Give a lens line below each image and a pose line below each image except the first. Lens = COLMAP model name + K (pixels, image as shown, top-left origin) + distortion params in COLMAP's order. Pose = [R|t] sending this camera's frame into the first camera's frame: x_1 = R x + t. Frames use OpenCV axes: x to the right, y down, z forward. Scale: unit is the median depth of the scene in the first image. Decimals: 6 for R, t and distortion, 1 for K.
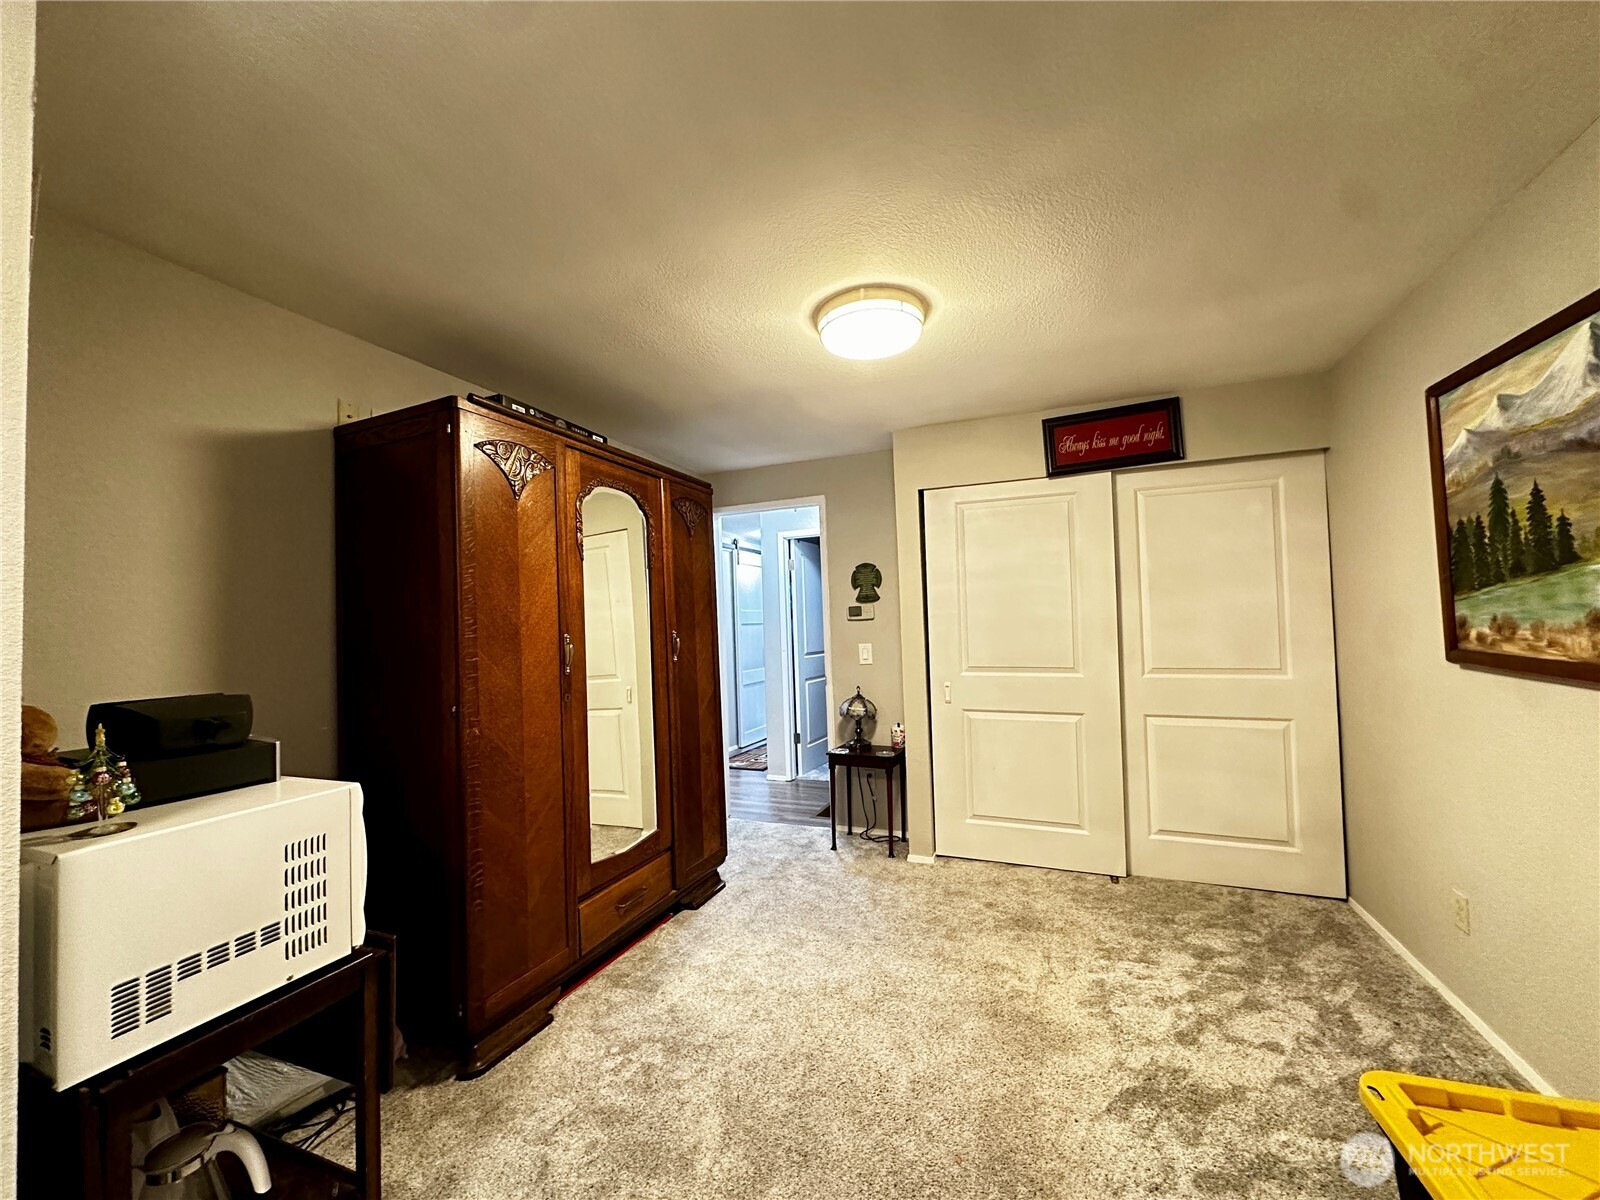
lens RADIAL K [[638.5, 0, 794.6], [0, 638.5, 602.0], [0, 0, 1]] dist [-0.004540, 0.000955]
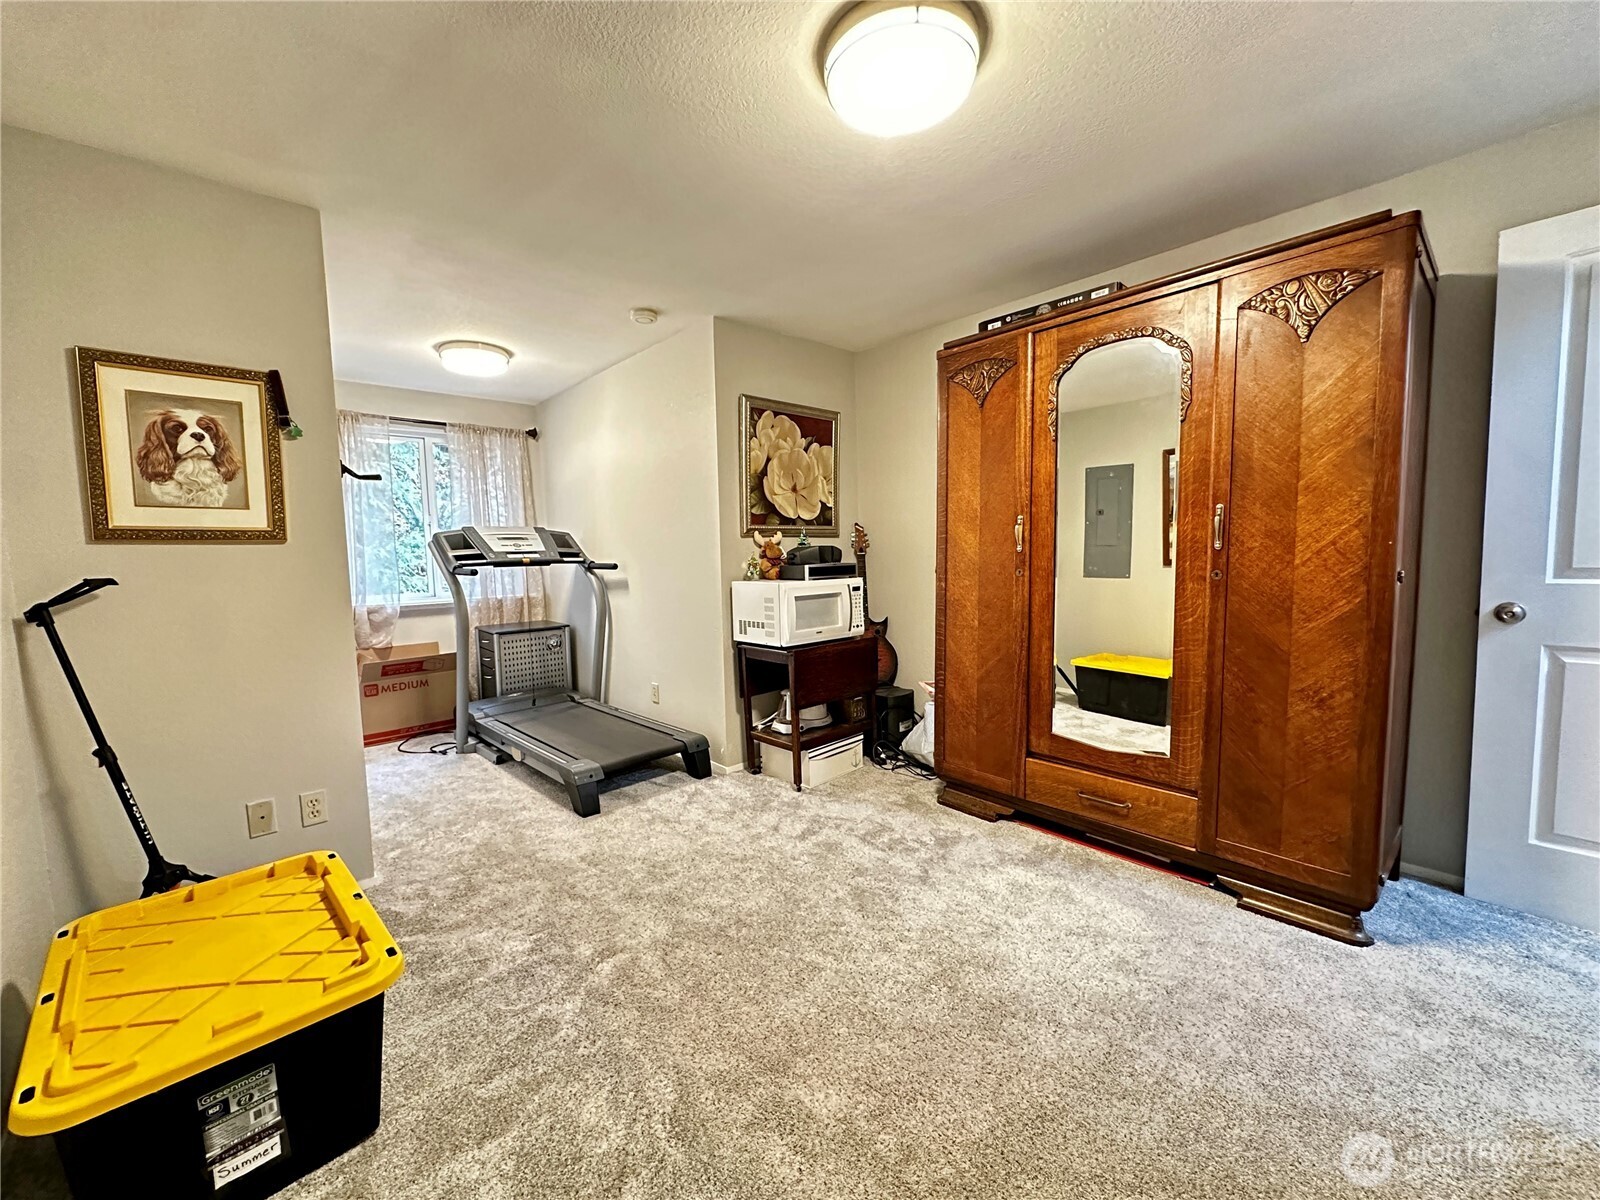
lens RADIAL K [[638.5, 0, 796.9], [0, 638.5, 603.6], [0, 0, 1]] dist [-0.004540, 0.000955]
pose [[-0.428462, 0.110636, -0.896761, 0.850240], [0.069725, 0.993564, 0.089265, 0.079826], [0.900866, -0.024279, -0.433418, 1.171409]]
